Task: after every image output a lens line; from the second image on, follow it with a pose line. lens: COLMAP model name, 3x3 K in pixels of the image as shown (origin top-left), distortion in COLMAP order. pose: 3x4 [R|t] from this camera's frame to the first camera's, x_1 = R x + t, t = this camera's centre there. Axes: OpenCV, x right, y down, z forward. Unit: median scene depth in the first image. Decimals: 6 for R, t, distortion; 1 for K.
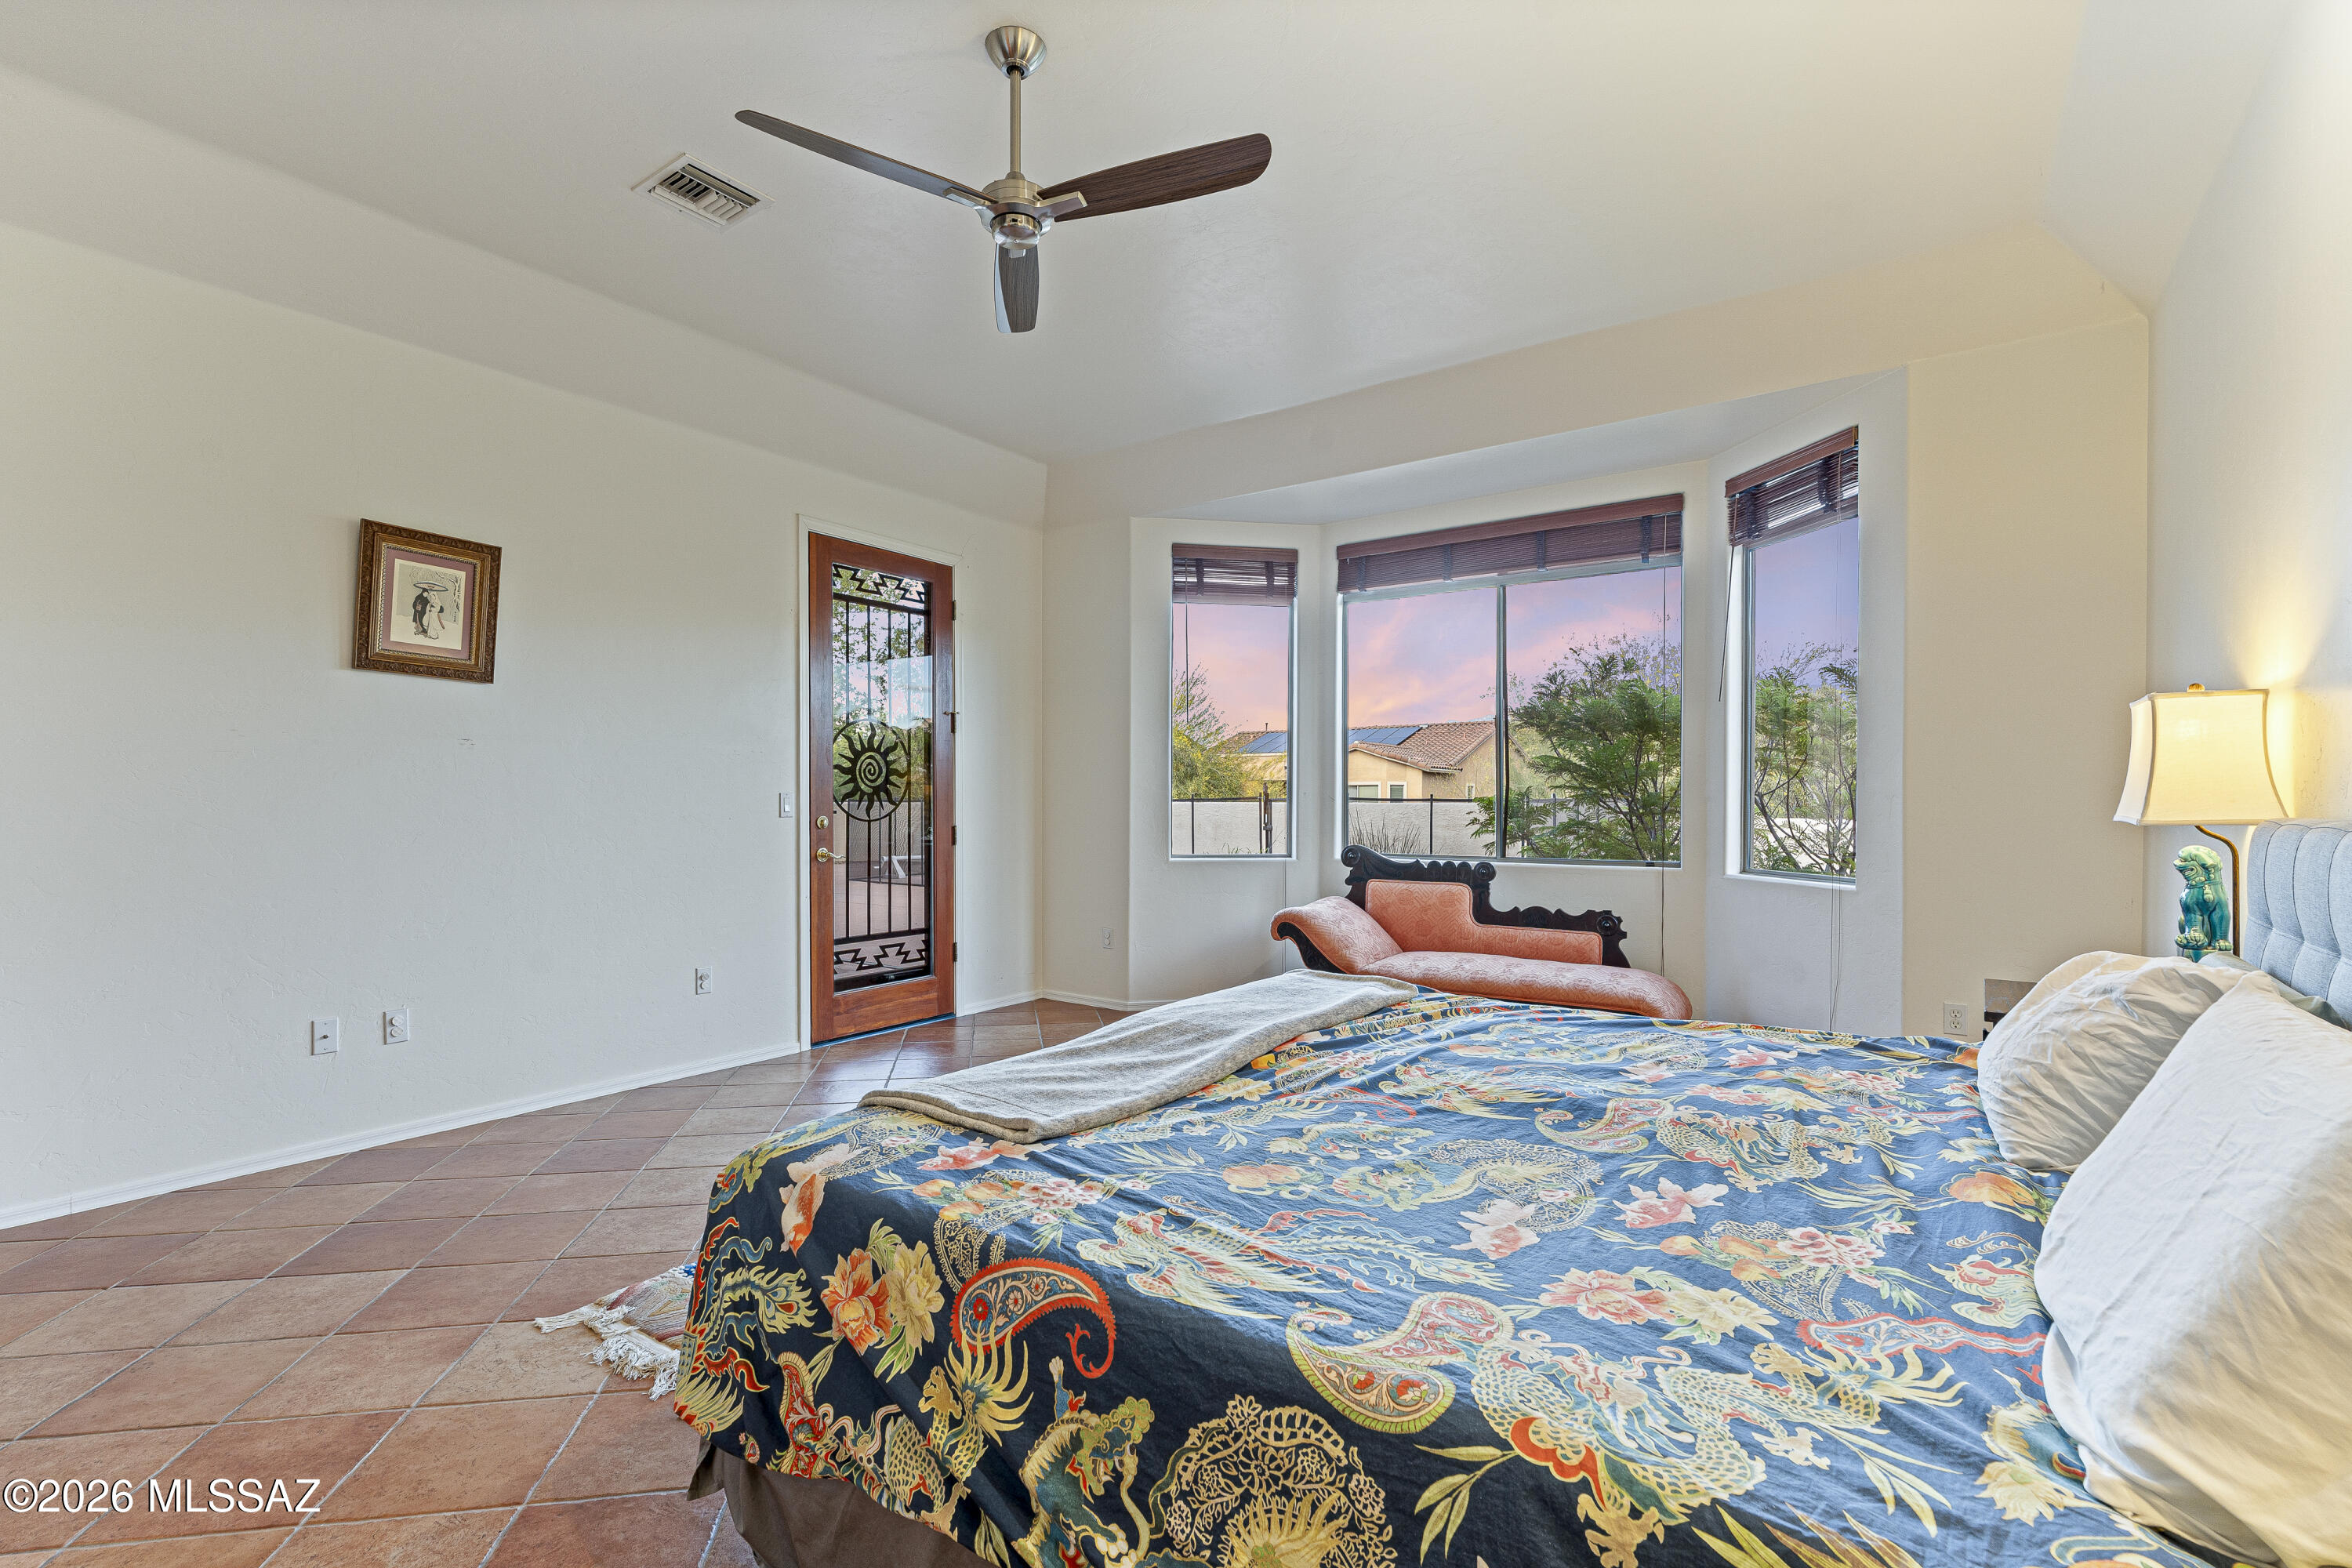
lens RADIAL K [[1041.1, 0, 1177.0], [0, 1041.1, 795.2], [0, 0, 1]] dist [-0.004263, -0.000023]
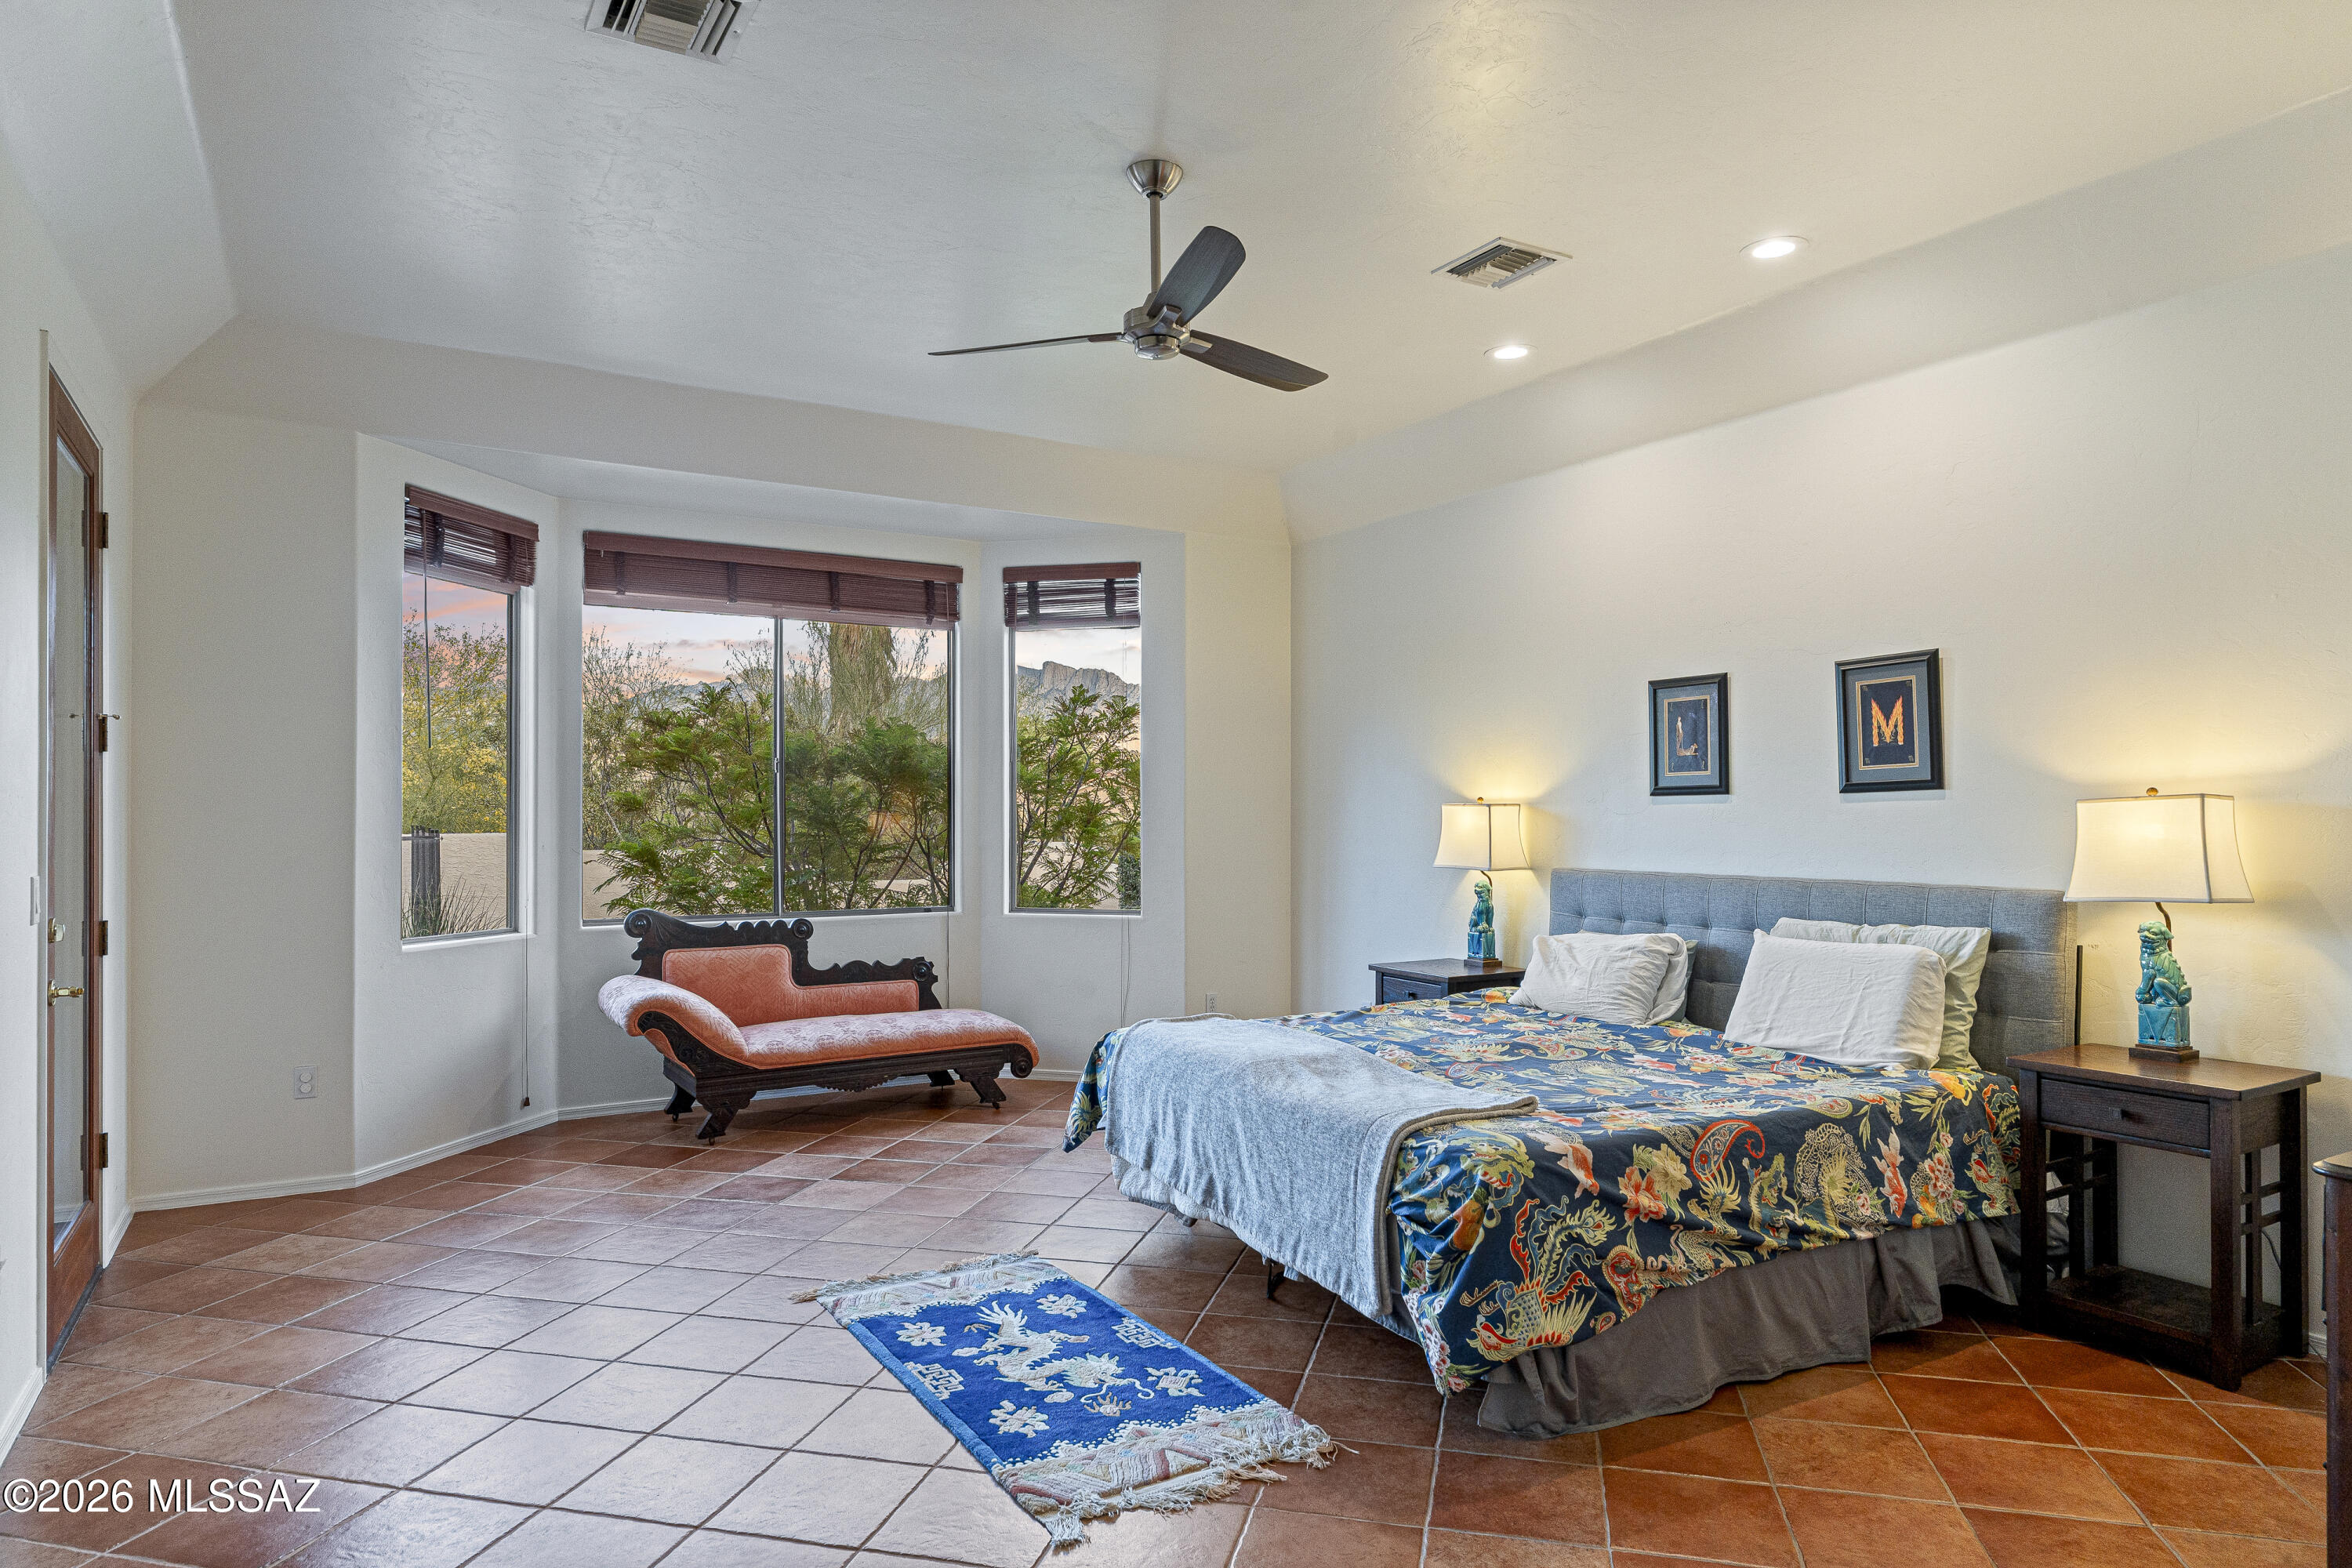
lens RADIAL K [[1390.9, 0, 1138.6], [0, 1390.9, 781.6], [0, 0, 1]] dist [-0.001220, 0.000048]
pose [[0.417006, 0.017931, 0.908727, -0.754351], [-0.002293, 0.999823, -0.018677, -0.038061], [-0.908901, 0.005704, 0.416973, 0.222786]]
